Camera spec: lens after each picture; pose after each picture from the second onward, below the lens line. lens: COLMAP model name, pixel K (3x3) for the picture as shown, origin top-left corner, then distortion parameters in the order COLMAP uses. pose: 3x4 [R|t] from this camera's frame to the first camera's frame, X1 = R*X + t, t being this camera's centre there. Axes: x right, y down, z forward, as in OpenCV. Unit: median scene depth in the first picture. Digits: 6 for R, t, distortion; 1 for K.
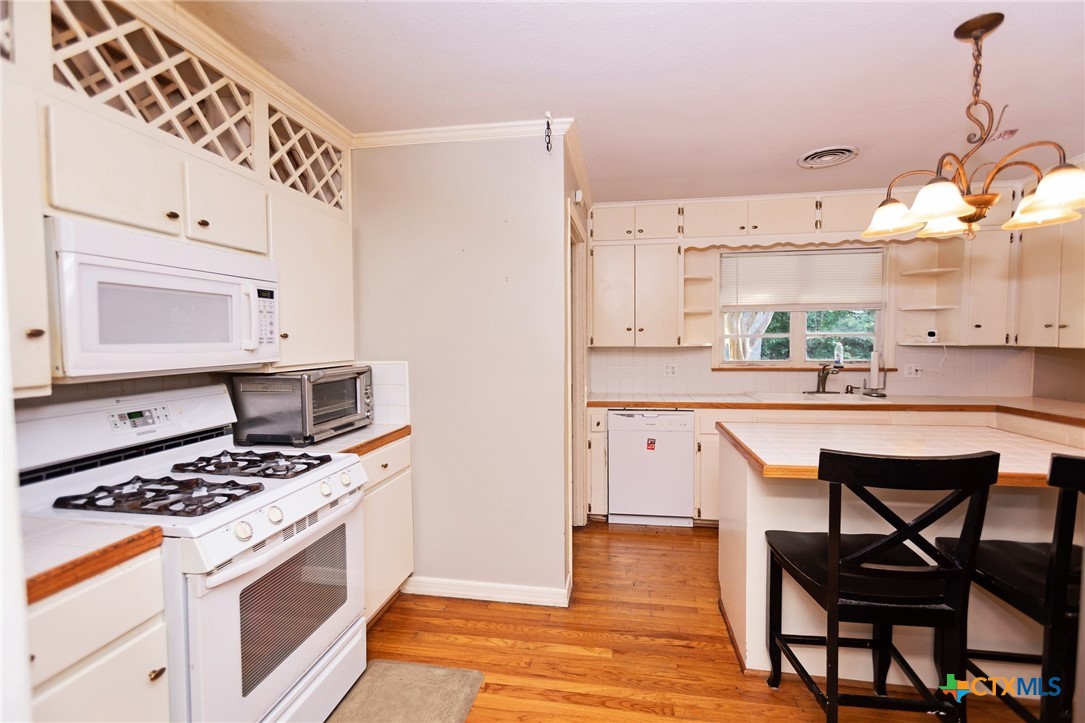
lens RADIAL K [[494.2, 0, 542.5], [0, 494.2, 361.5], [0, 0, 1]] dist [0.002374, 0.000679]
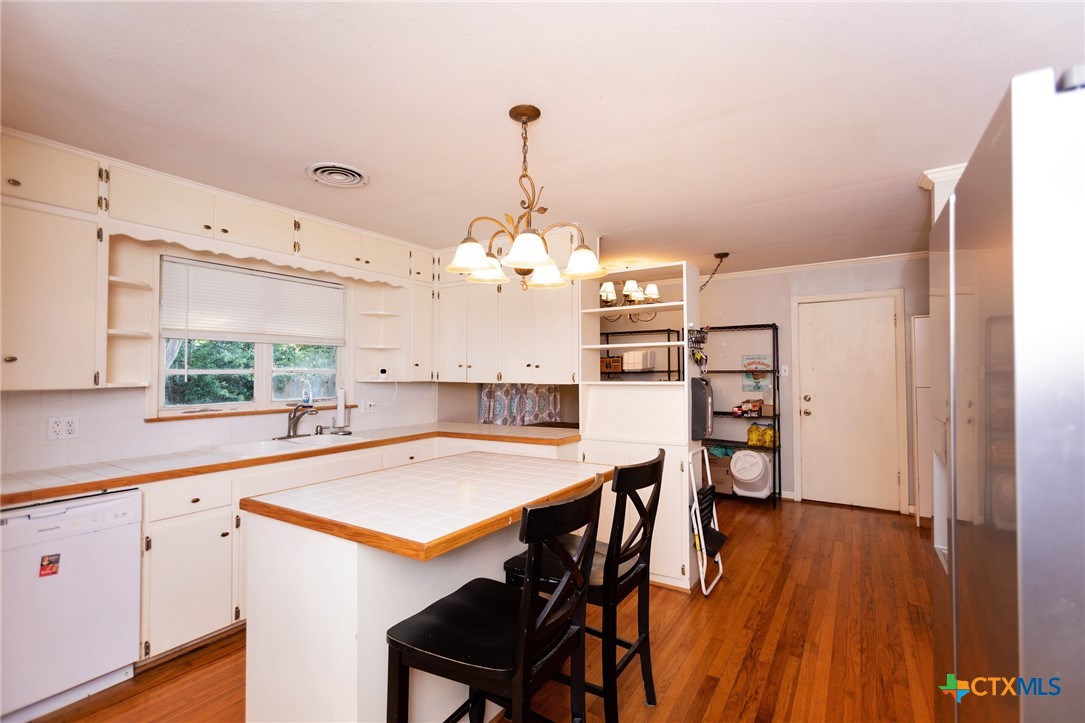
lens RADIAL K [[499.4, 0, 542.6], [0, 499.4, 356.1], [0, 0, 1]] dist [-0.000948, 0.000589]
pose [[0.387630, 0.036869, 0.921077, -0.086808], [0.039816, 0.997598, -0.056689, -0.012519], [-0.920955, 0.058647, 0.385231, 0.249785]]
